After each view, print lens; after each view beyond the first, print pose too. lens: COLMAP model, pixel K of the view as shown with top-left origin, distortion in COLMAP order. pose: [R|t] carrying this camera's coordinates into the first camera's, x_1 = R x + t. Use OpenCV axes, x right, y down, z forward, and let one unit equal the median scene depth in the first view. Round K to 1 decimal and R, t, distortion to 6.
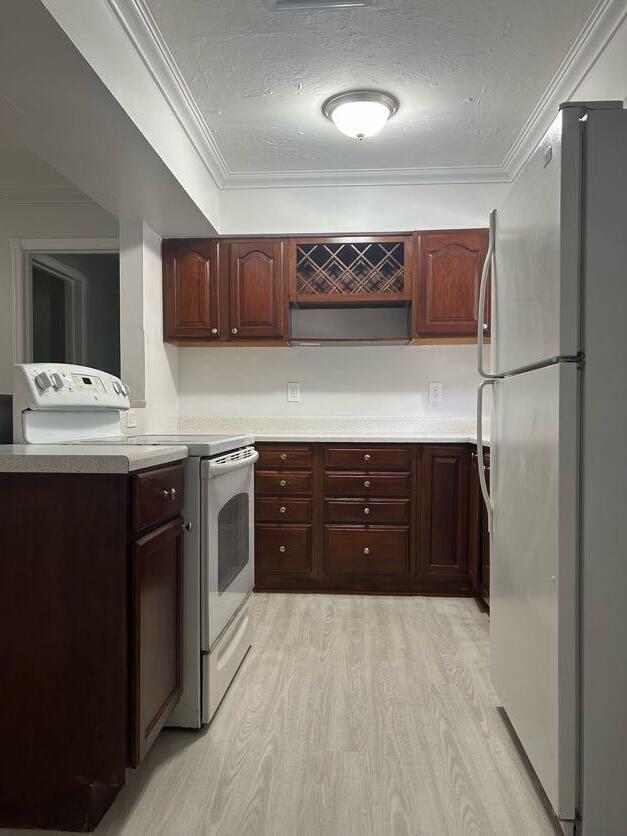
lens RADIAL K [[628.1, 0, 311.8], [0, 628.1, 421.9], [0, 0, 1]] dist [0.028808, -0.039017]
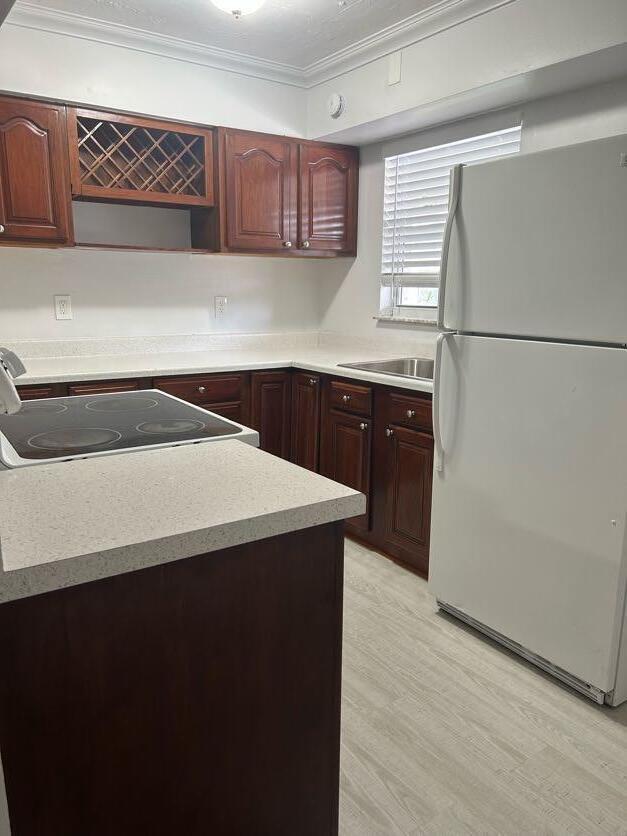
lens RADIAL K [[628.1, 0, 318.2], [0, 628.1, 423.0], [0, 0, 1]] dist [0.028808, -0.039017]
pose [[0.779463, -0.123511, 0.614151, -0.396976], [-0.005556, 0.978970, 0.203930, -0.095710], [-0.626423, -0.162369, 0.762385, 0.214536]]
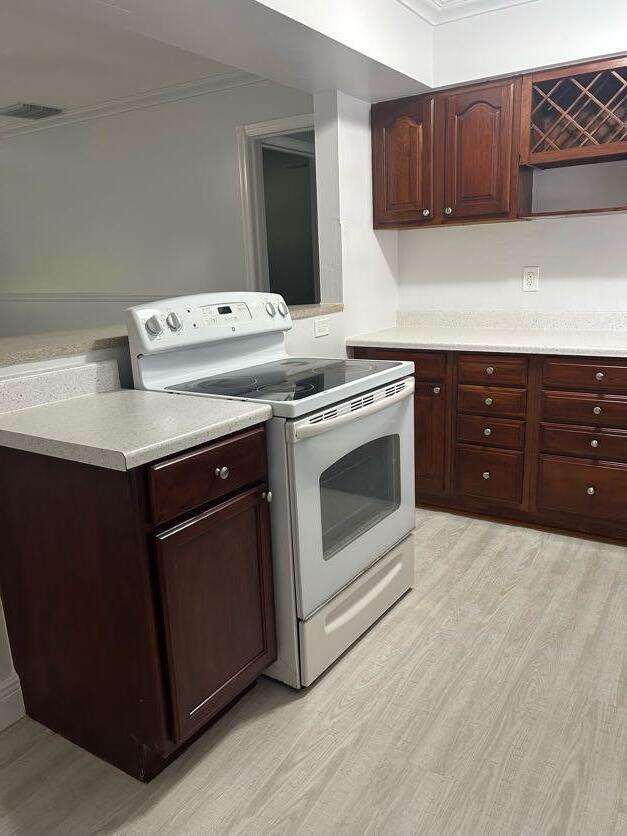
lens RADIAL K [[628.1, 0, 311.7], [0, 628.1, 420.4], [0, 0, 1]] dist [0.028808, -0.039017]
pose [[0.871314, 0.080492, -0.484080, 0.182587], [0.036826, 0.972949, 0.228065, -0.091436], [0.489342, -0.216543, 0.844780, 0.184144]]
